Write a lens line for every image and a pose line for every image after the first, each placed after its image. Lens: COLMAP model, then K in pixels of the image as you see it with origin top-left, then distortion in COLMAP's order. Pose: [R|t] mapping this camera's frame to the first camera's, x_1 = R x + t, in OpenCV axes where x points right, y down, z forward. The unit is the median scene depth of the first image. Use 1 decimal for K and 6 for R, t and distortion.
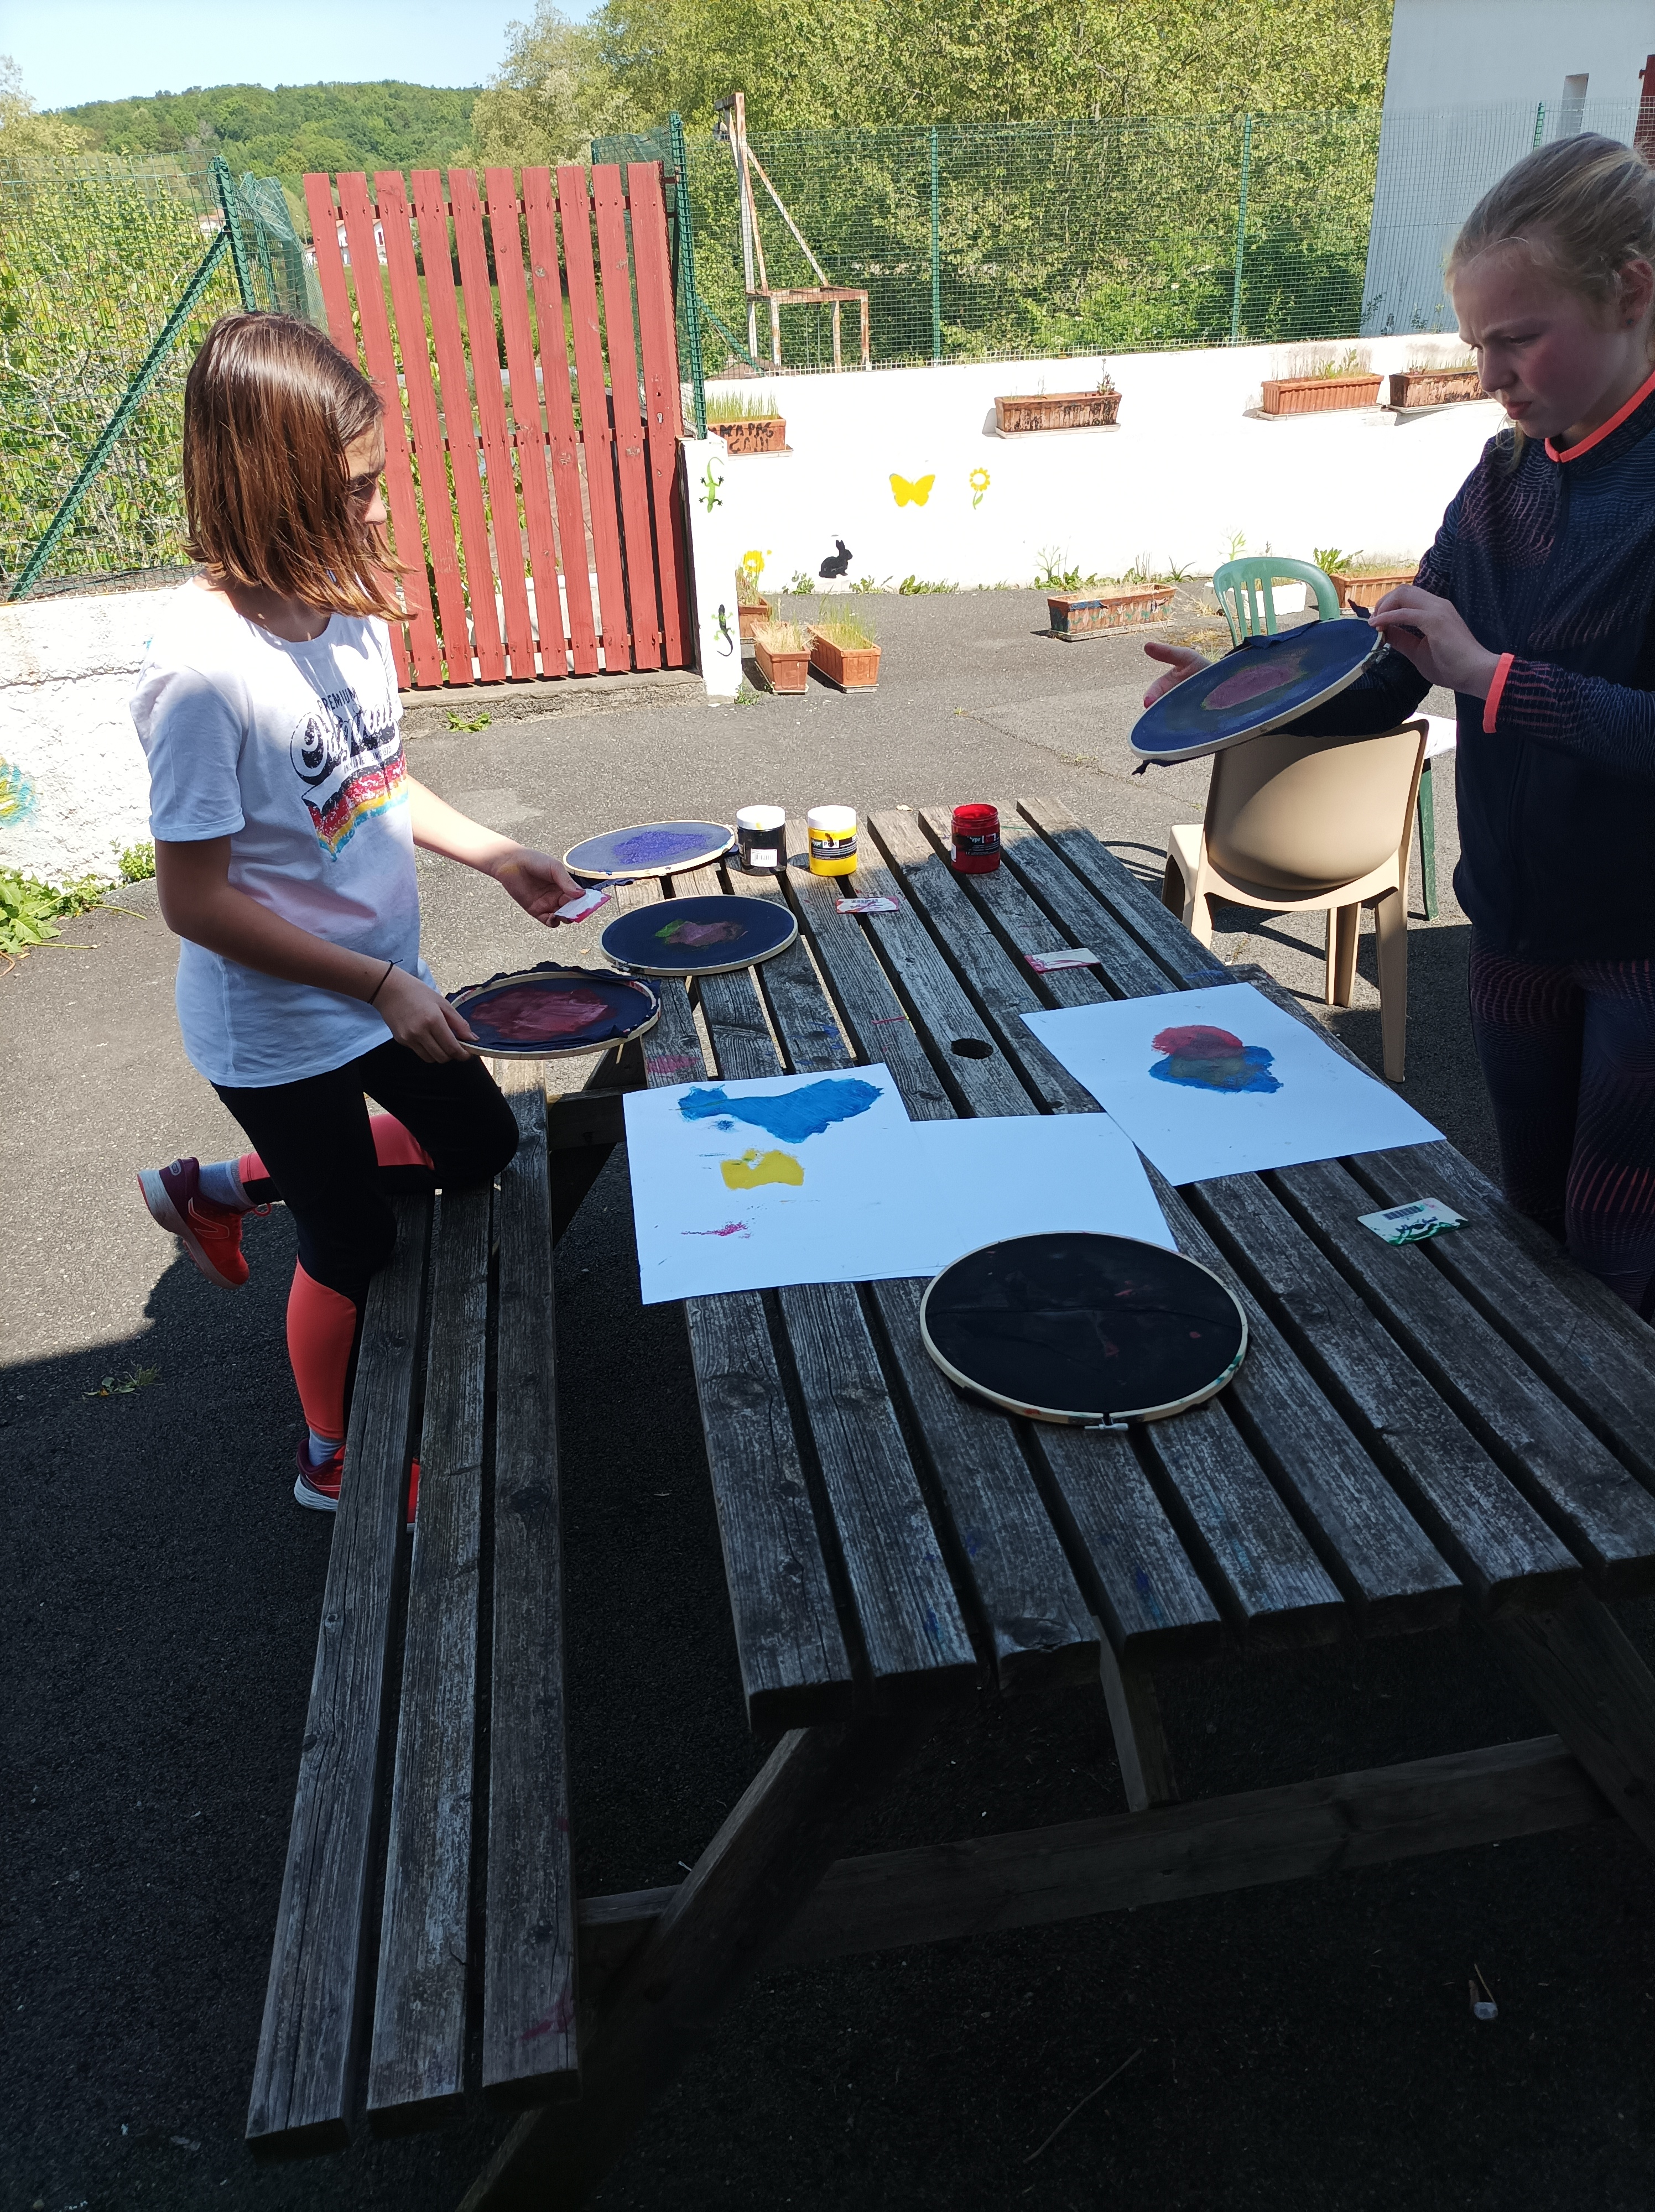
lens RADIAL K [[1717.2, 0, 827.5], [0, 1717.2, 1106.0], [0, 0, 1]] dist [0.058840, -0.007117]
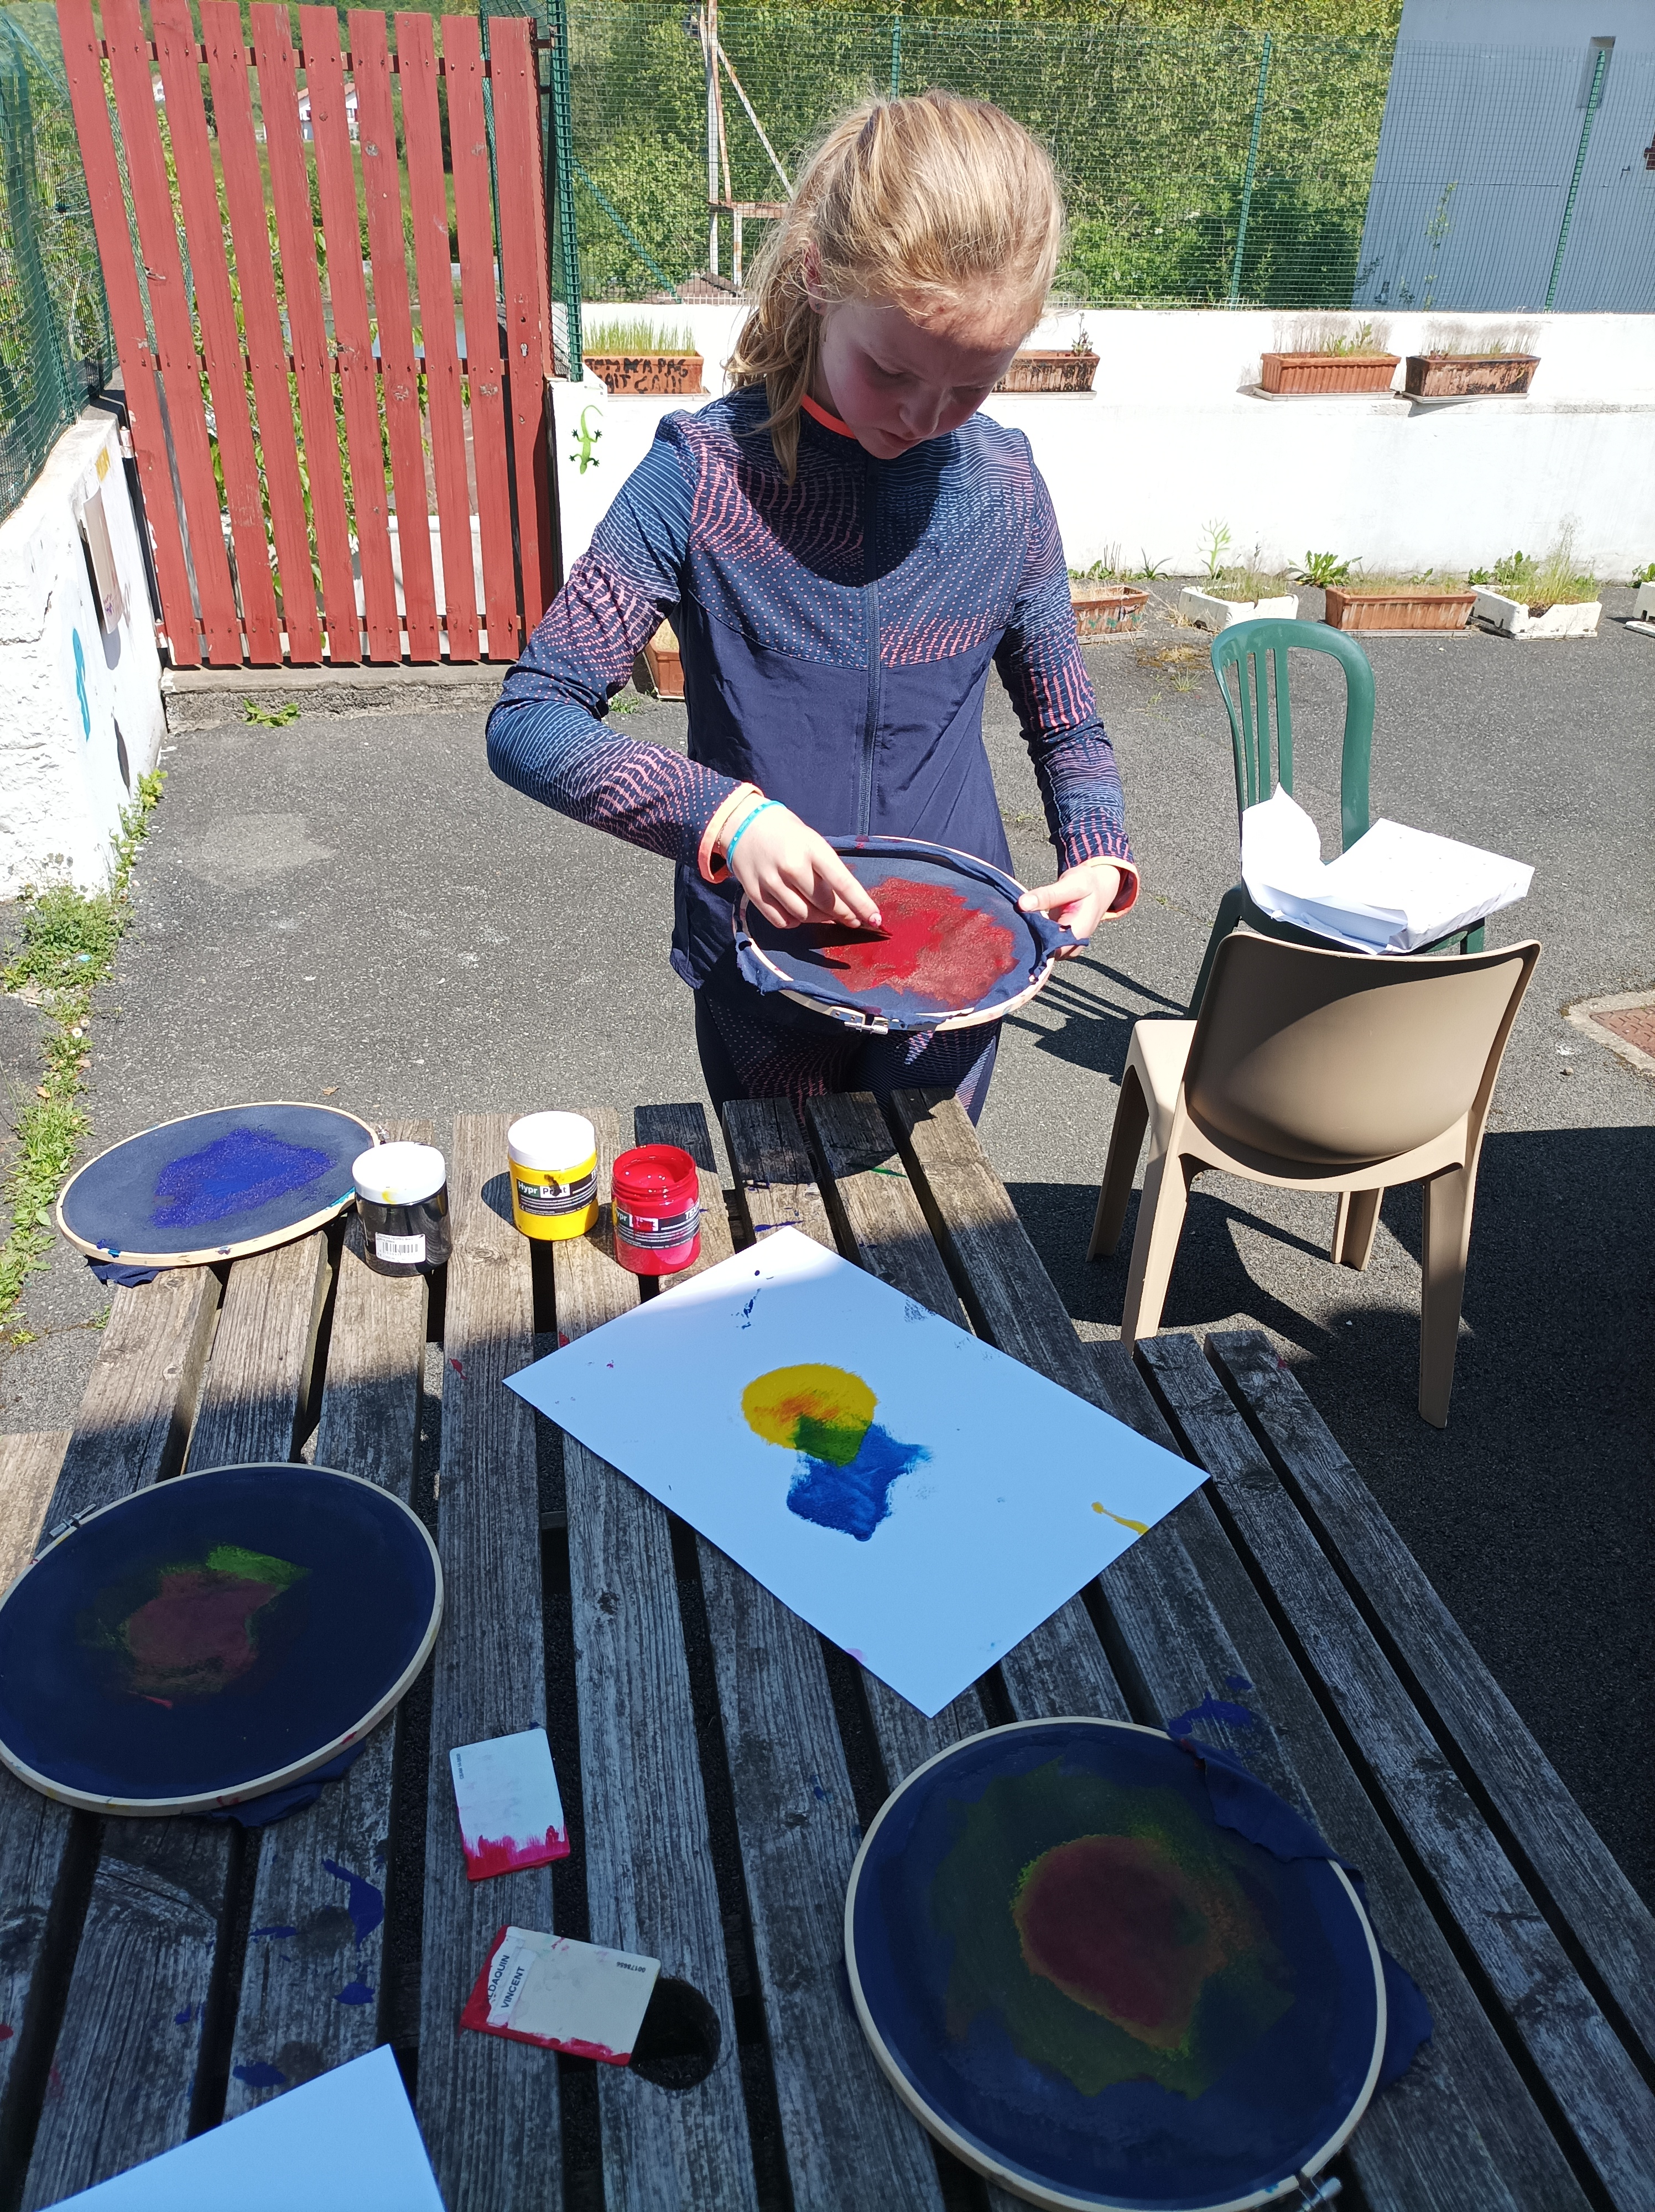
lens RADIAL K [[1720.8, 0, 827.5], [0, 1720.8, 1106.0], [0, 0, 1]] dist [0.043455, 0.004433]
pose [[0.997592, 0.056218, 0.040606, 0.022340], [-0.057701, 0.997673, 0.036310, -0.067019], [-0.038471, -0.038566, 0.998515, 0.141092]]
